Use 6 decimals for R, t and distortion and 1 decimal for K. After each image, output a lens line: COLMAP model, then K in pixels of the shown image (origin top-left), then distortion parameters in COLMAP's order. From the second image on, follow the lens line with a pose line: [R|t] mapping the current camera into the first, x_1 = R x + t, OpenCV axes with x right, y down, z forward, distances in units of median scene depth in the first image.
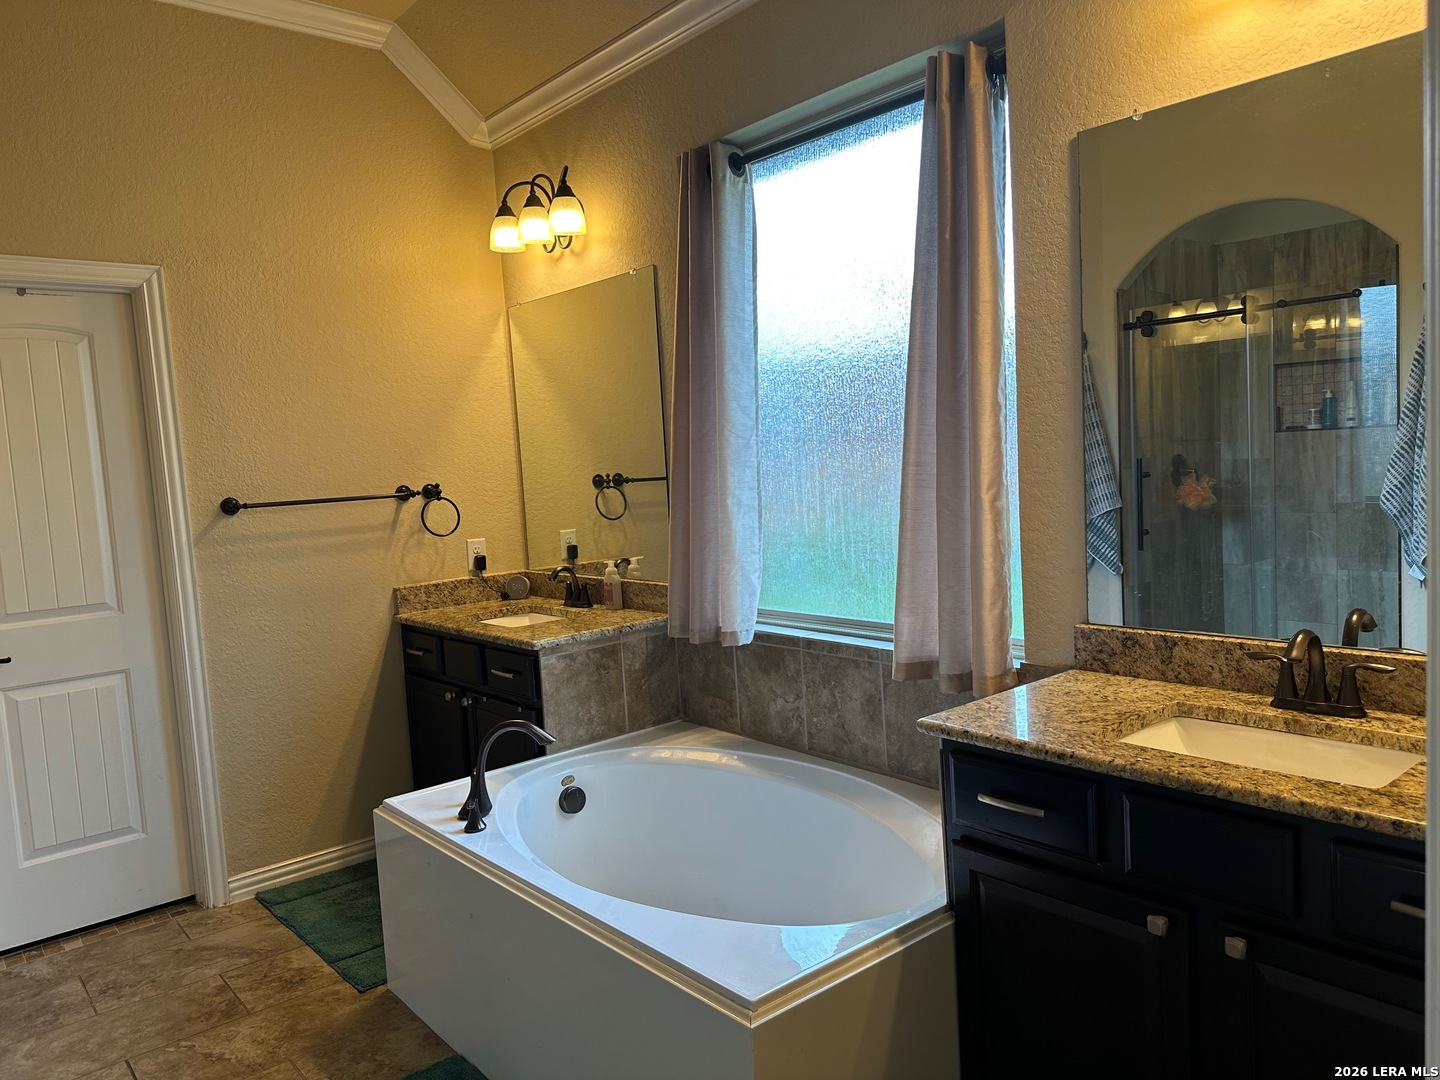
lens RADIAL K [[1024.4, 0, 720.0], [0, 1024.4, 540.0], [0, 0, 1]] dist [0.027466, -0.002196]
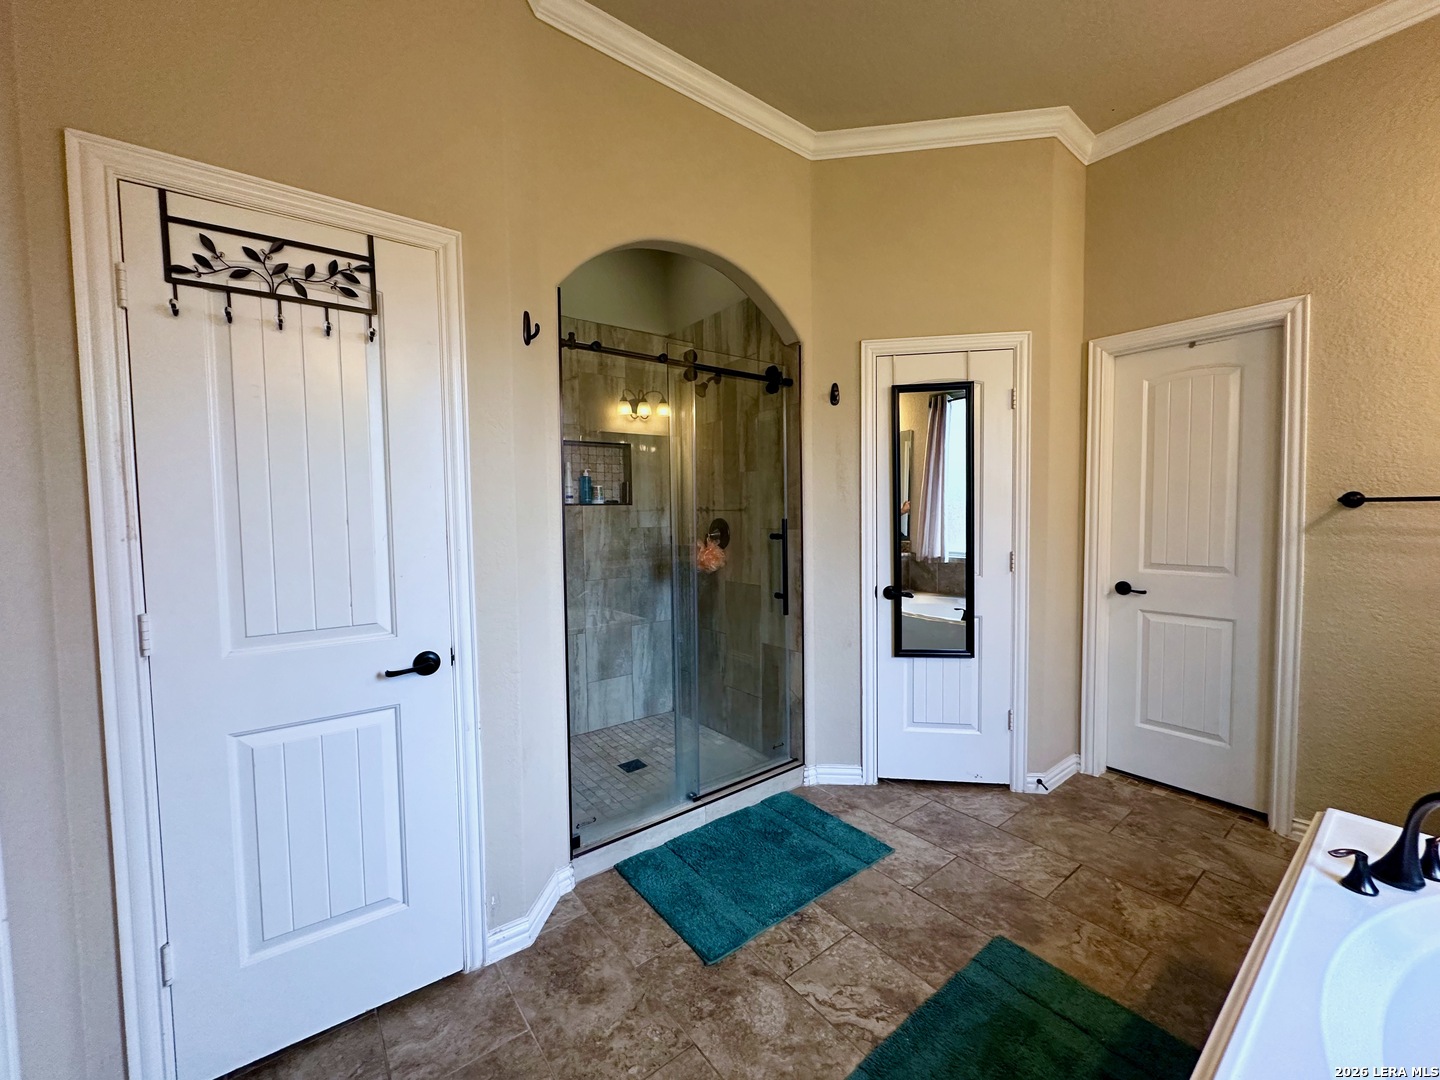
lens RADIAL K [[575.0, 0, 720.0], [0, 575.0, 540.0], [0, 0, 1]] dist [-0.000751, -0.000019]
pose [[-0.032105, 0.108305, -0.993599, 0.171350], [-0.066610, 0.991670, 0.110247, -0.013738], [0.997262, 0.069723, -0.024623, 0.377354]]
